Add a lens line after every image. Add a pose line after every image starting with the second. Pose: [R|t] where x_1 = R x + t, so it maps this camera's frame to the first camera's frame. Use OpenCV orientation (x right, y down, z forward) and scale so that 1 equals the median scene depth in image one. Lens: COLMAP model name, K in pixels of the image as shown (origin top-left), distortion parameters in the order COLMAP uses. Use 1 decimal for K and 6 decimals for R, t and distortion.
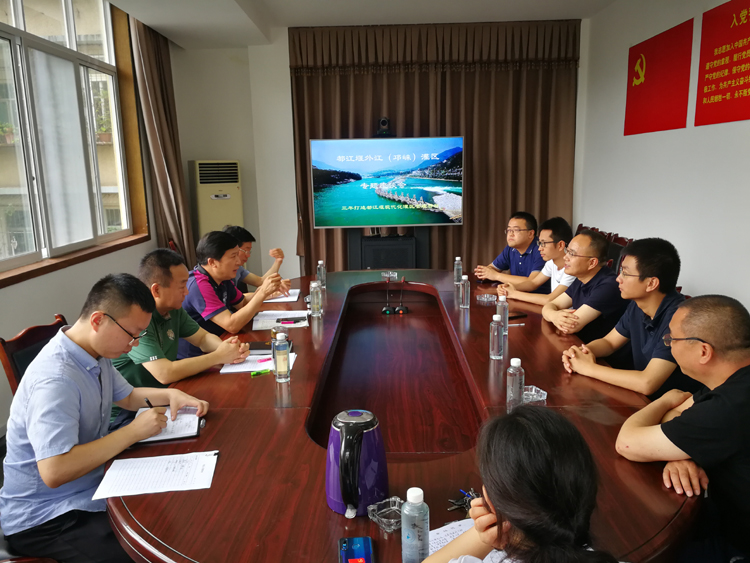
lens RADIAL K [[610.8, 0, 373.4], [0, 610.8, 285.9], [0, 0, 1]] dist [0.046849, -0.037174]
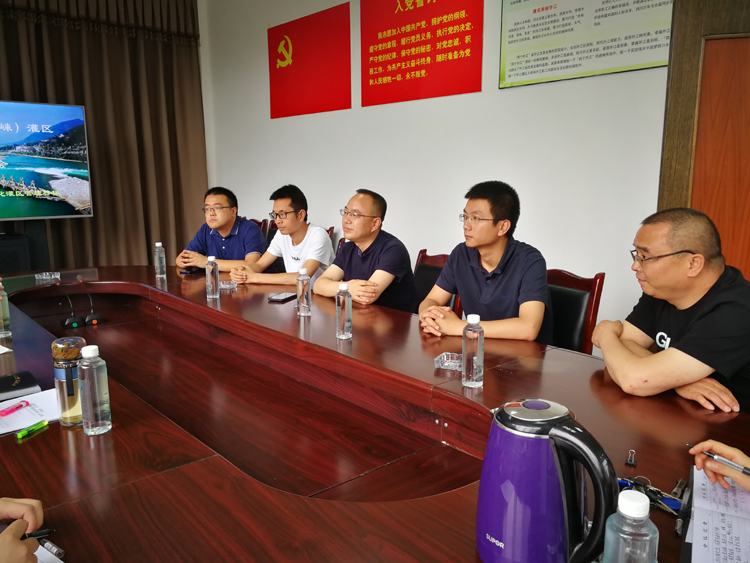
lens RADIAL K [[610.8, 0, 373.9], [0, 610.8, 278.7], [0, 0, 1]] dist [0.046849, -0.037174]
pose [[0.742790, -0.093718, 0.662933, -0.171355], [0.116676, 0.993123, 0.009666, 0.022194], [-0.659280, 0.070169, 0.748616, 0.217625]]
